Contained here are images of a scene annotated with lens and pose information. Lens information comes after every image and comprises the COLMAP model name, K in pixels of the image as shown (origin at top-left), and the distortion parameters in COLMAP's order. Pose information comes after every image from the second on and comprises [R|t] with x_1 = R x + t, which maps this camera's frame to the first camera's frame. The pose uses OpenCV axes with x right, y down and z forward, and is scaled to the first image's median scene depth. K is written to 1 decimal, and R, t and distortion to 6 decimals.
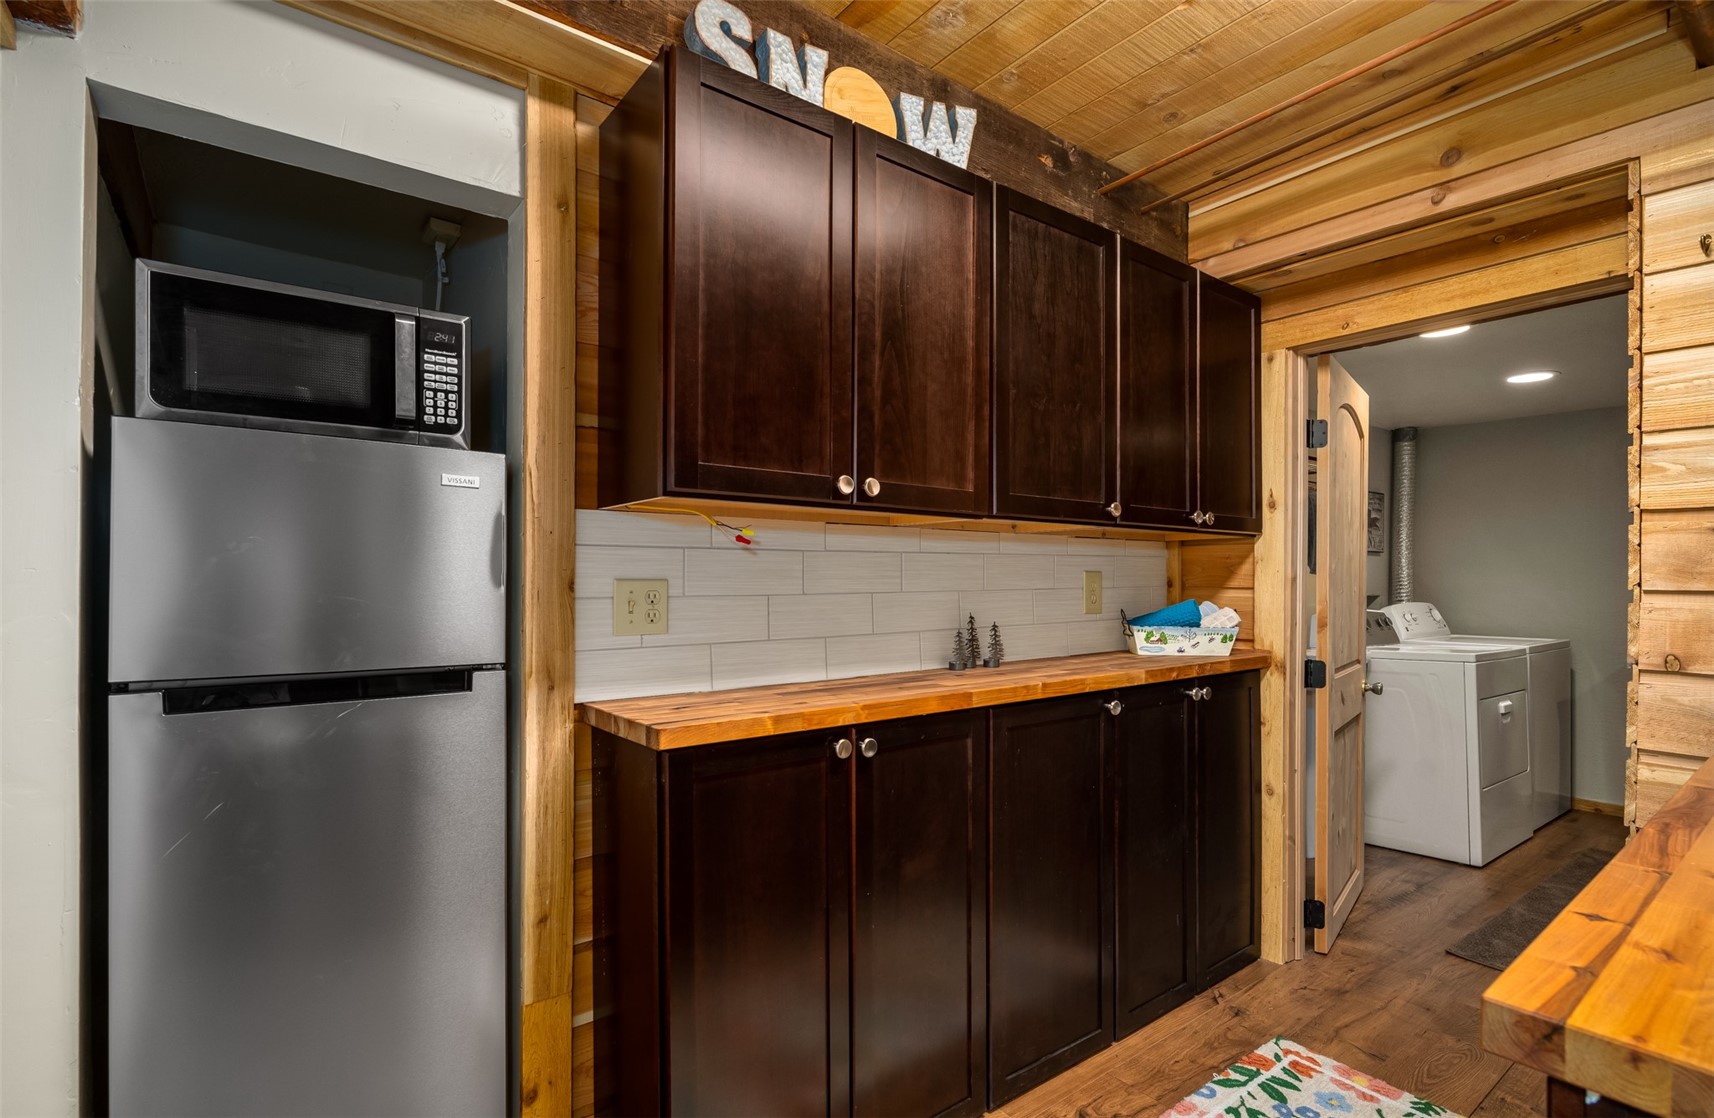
lens RADIAL K [[823.9, 0, 852.2], [0, 823.9, 565.1], [0, 0, 1]] dist [-0.000559, -0.000254]
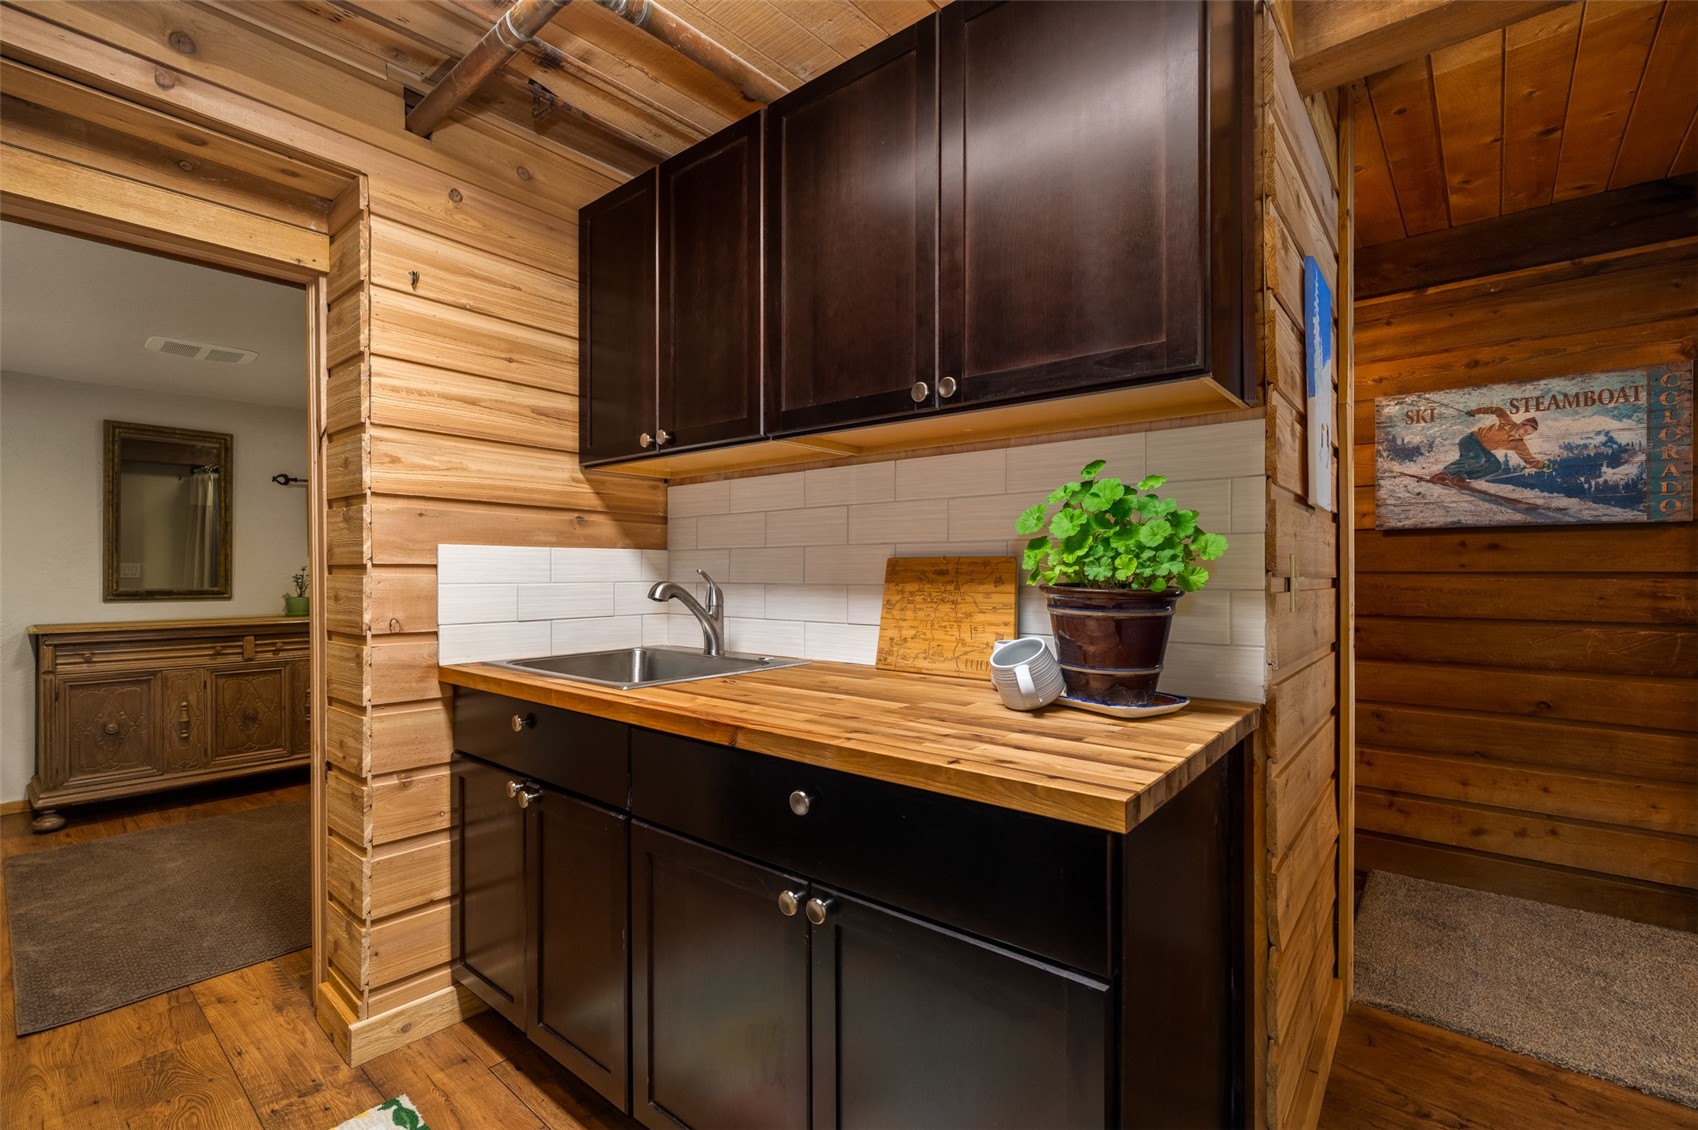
lens RADIAL K [[751.7, 0, 849.0], [0, 751.7, 565.0], [0, 0, 1]] dist [-0.001872, -0.000298]
pose [[-0.209873, -0.003497, 0.977722, -0.175612], [-0.019404, 0.999812, -0.000590, 0.019642], [-0.977536, -0.019096, -0.209902, 0.561894]]
